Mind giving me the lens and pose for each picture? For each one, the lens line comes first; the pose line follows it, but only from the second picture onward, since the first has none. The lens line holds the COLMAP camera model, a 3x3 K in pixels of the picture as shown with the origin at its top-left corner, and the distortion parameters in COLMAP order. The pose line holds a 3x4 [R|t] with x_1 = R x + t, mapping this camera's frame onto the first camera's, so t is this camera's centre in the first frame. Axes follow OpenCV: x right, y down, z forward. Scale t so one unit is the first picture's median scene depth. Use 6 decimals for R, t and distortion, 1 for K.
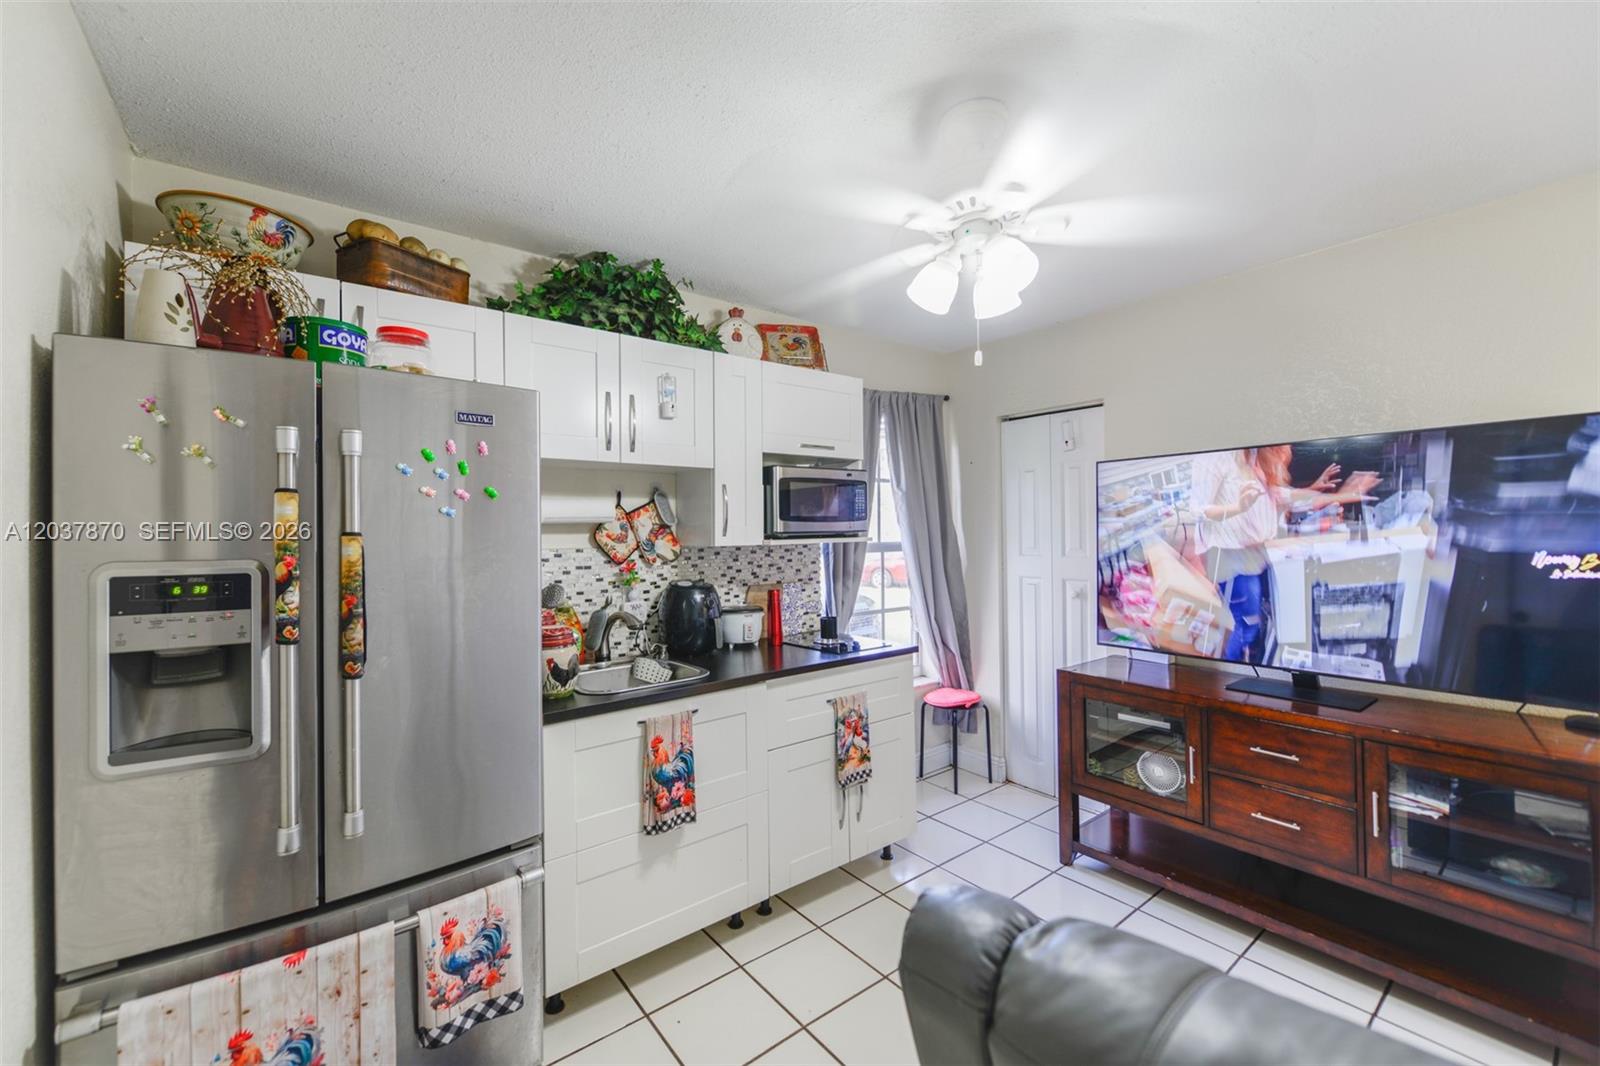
lens RADIAL K [[642.2, 0, 794.2], [0, 642.2, 528.3], [0, 0, 1]] dist [0.002601, 0.000075]
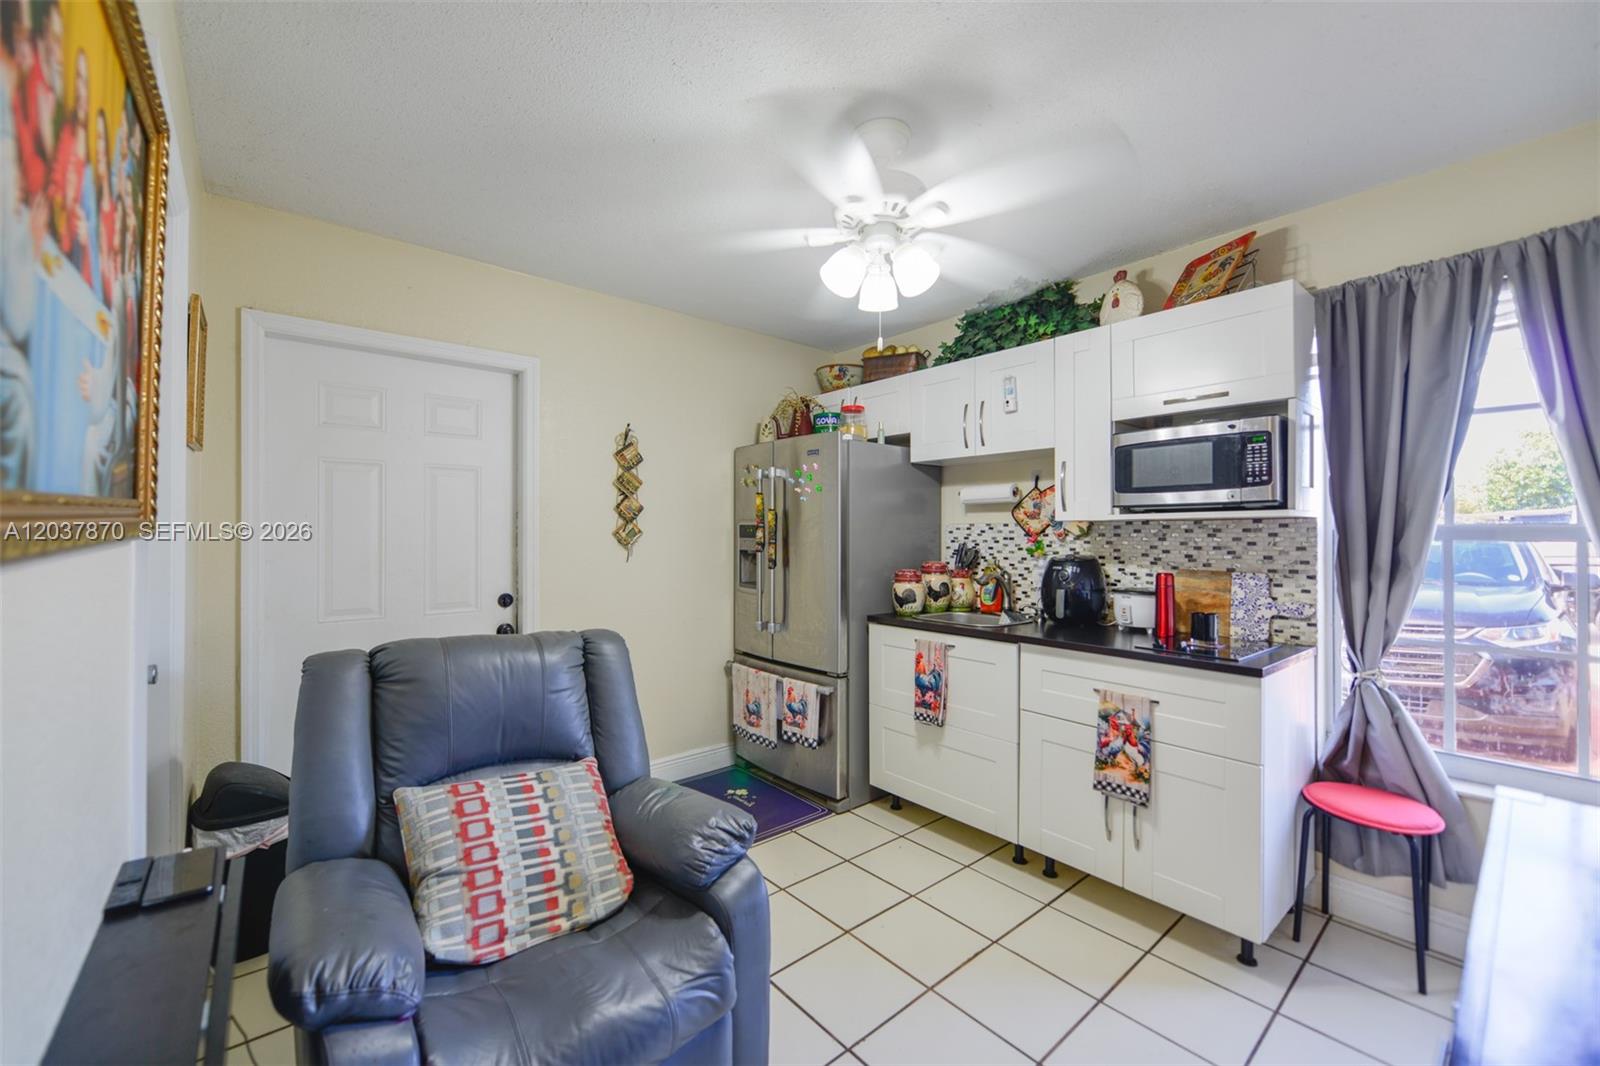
lens RADIAL K [[642.2, 0, 790.6], [0, 642.2, 525.3], [0, 0, 1]] dist [0.002601, 0.000075]
pose [[0.031557, -0.000025, -0.999502, 0.936789], [-0.002408, 0.999997, -0.000101, 0.036927], [0.999499, 0.002409, 0.031557, 0.533603]]
